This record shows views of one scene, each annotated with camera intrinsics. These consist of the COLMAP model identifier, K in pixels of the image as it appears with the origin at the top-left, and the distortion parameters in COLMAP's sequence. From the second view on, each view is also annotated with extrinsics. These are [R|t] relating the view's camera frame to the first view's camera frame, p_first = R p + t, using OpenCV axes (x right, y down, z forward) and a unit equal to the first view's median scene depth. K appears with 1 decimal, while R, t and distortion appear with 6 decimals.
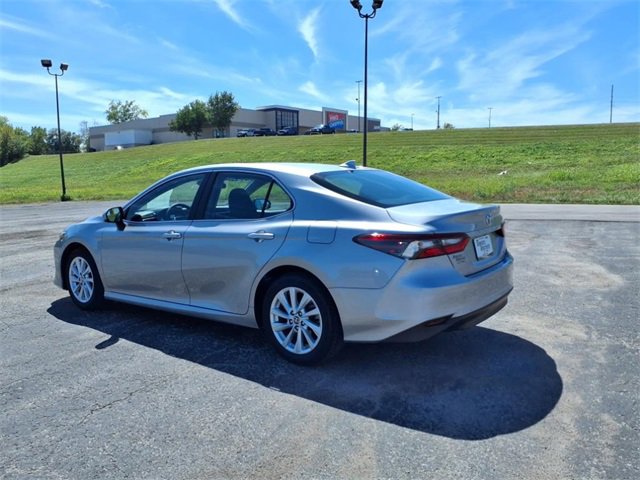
lens RADIAL K [[517.1, 0, 325.8], [0, 517.1, 238.2], [0, 0, 1]] dist [0.017853, -0.015169]
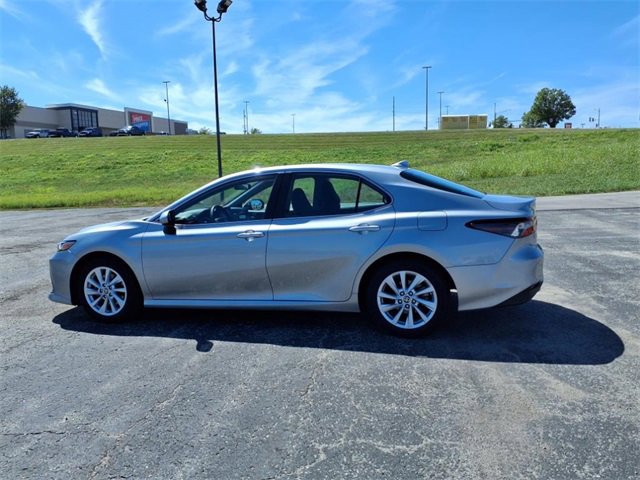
lens RADIAL K [[516.1, 0, 324.2], [0, 516.1, 246.6], [0, 0, 1]] dist [0.020453, -0.028437]
pose [[0.933146, -0.063502, 0.353844, -0.435754], [0.060116, 0.997980, 0.020563, 0.004776], [-0.354435, 0.002083, 0.935078, -0.004752]]
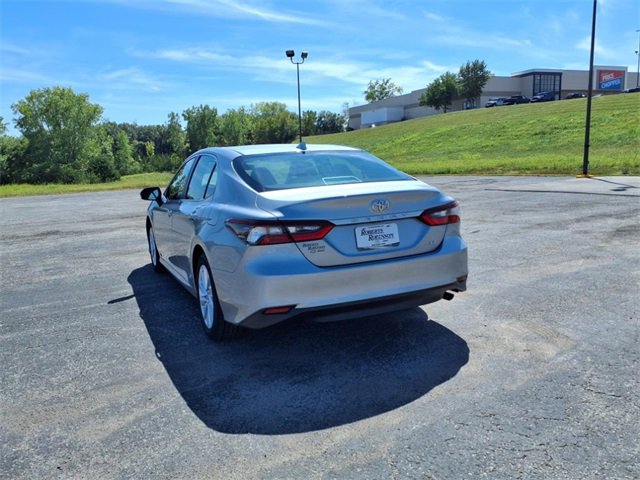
lens RADIAL K [[519.2, 0, 323.7], [0, 519.2, 243.4], [0, 0, 1]] dist [0.056449, -0.100092]
pose [[0.884145, 0.055436, -0.463912, 0.450028], [-0.028599, 0.997495, 0.064691, -0.018207], [0.466336, -0.043929, 0.883516, 0.117560]]
